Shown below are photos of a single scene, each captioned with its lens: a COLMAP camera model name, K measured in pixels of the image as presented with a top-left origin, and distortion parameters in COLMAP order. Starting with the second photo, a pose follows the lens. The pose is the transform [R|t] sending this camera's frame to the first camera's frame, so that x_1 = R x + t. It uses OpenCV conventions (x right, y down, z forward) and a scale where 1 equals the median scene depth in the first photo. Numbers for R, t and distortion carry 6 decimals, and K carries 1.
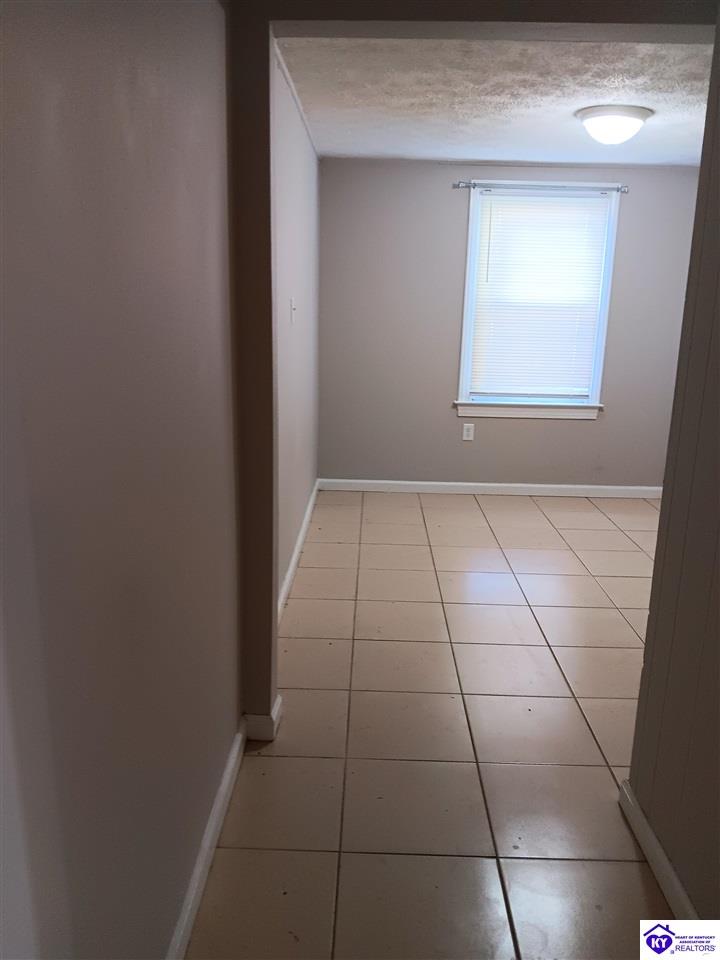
lens RADIAL K [[746.2, 0, 360.0], [0, 746.2, 480.0], [0, 0, 1]] dist [0.076929, -0.147005]
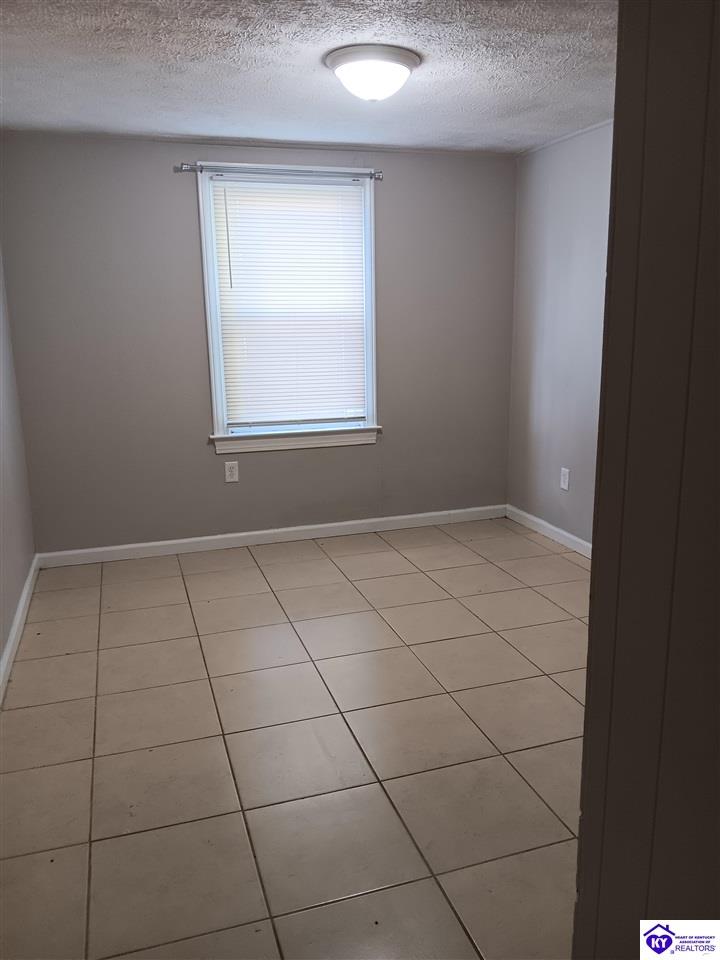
lens RADIAL K [[773.4, 0, 360.0], [0, 773.4, 480.0], [0, 0, 1]] dist [0.180624, -0.353378]
pose [[0.947569, -0.106278, 0.301360, 0.022898], [0.114512, 0.993374, -0.009734, -0.034260], [-0.298329, 0.043733, 0.953461, 0.161293]]
